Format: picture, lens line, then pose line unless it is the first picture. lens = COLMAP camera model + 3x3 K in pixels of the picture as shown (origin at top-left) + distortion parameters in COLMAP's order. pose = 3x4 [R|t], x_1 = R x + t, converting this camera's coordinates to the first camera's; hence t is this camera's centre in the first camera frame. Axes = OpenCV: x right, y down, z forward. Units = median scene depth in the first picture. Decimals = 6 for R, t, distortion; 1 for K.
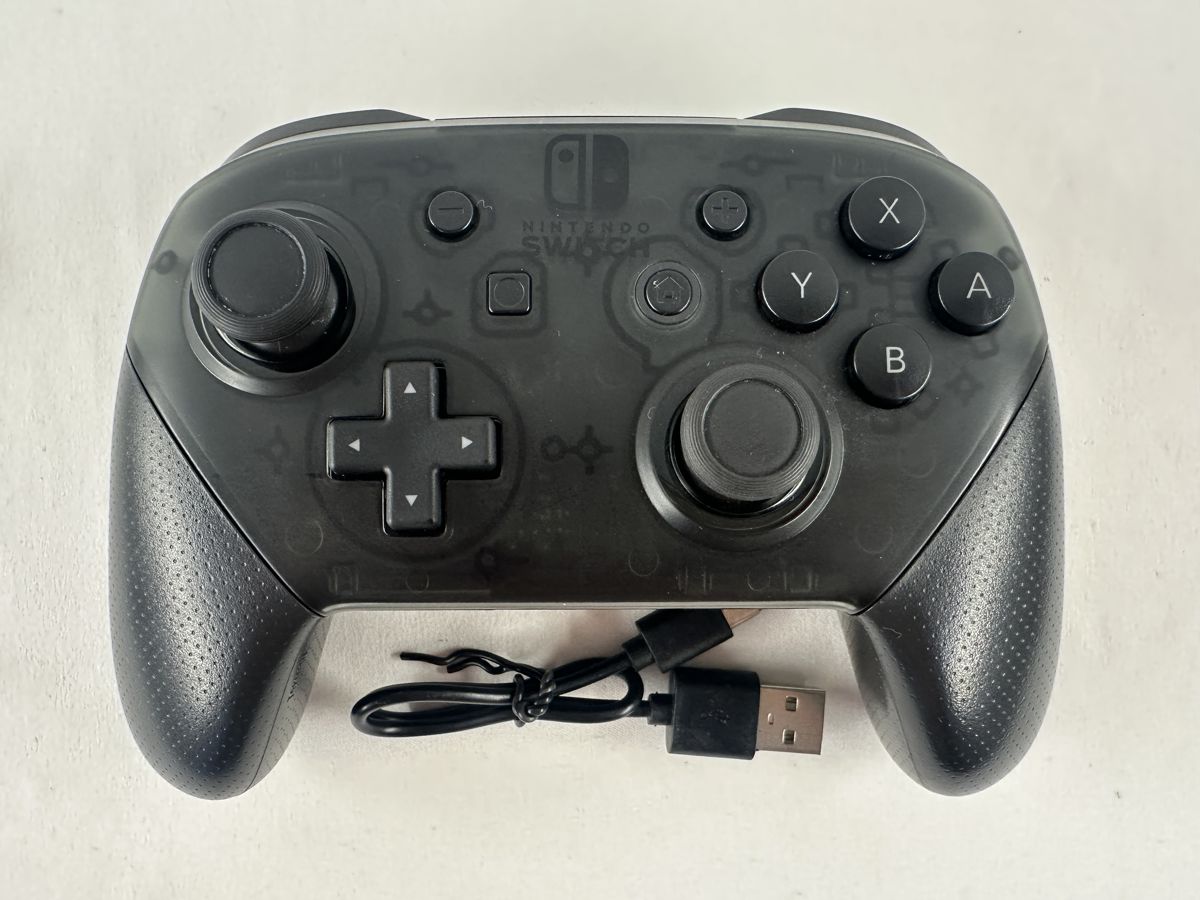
lens RADIAL K [[837.4, 0, 600.0], [0, 837.4, 450.0], [0, 0, 1]] dist [0.068218, -0.001043]
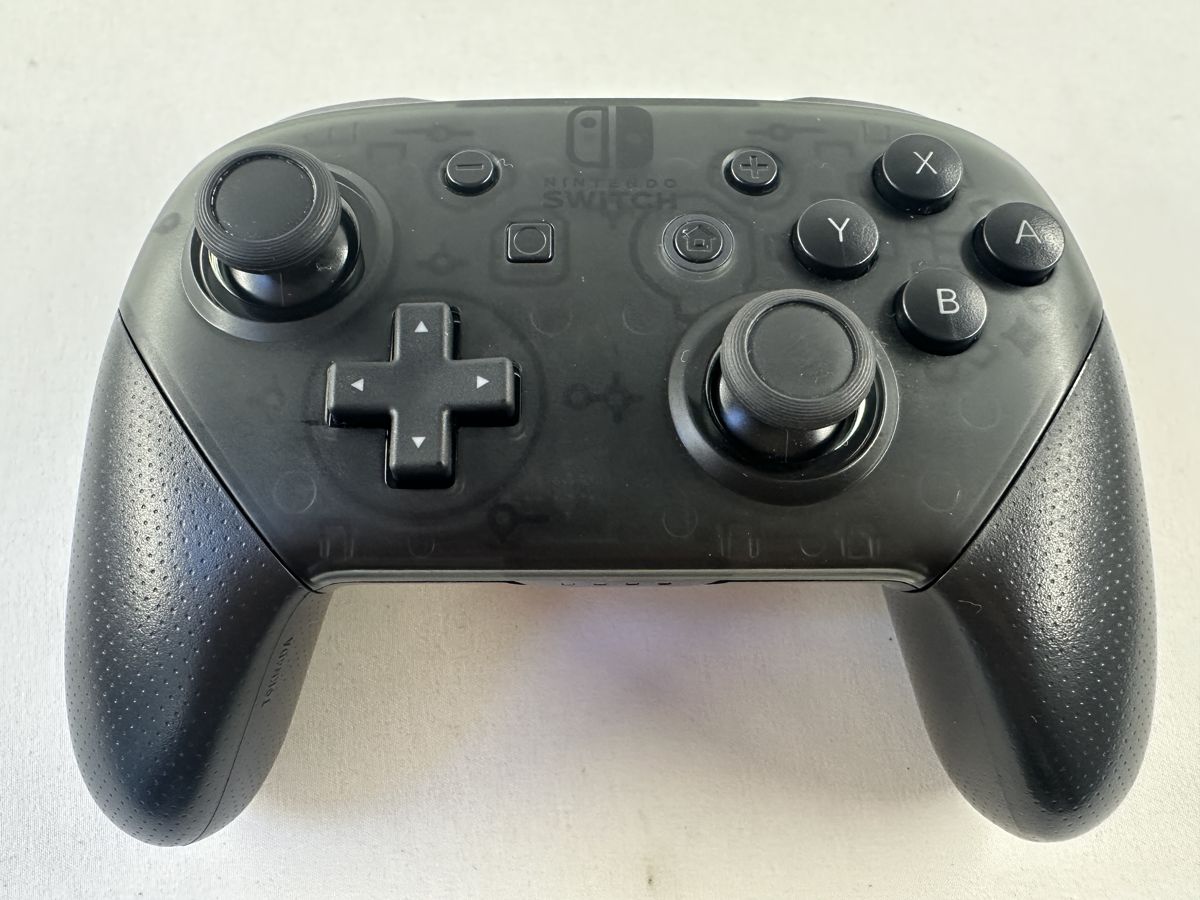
lens RADIAL K [[833.5, 0, 600.0], [0, 833.5, 450.0], [0, 0, 1]] dist [0.048701, -0.000275]
pose [[0.999978, -0.004518, 0.004899, -0.035561], [0.005416, 0.979290, -0.202389, 0.233956], [-0.003883, 0.202411, 0.979293, 0.131203]]
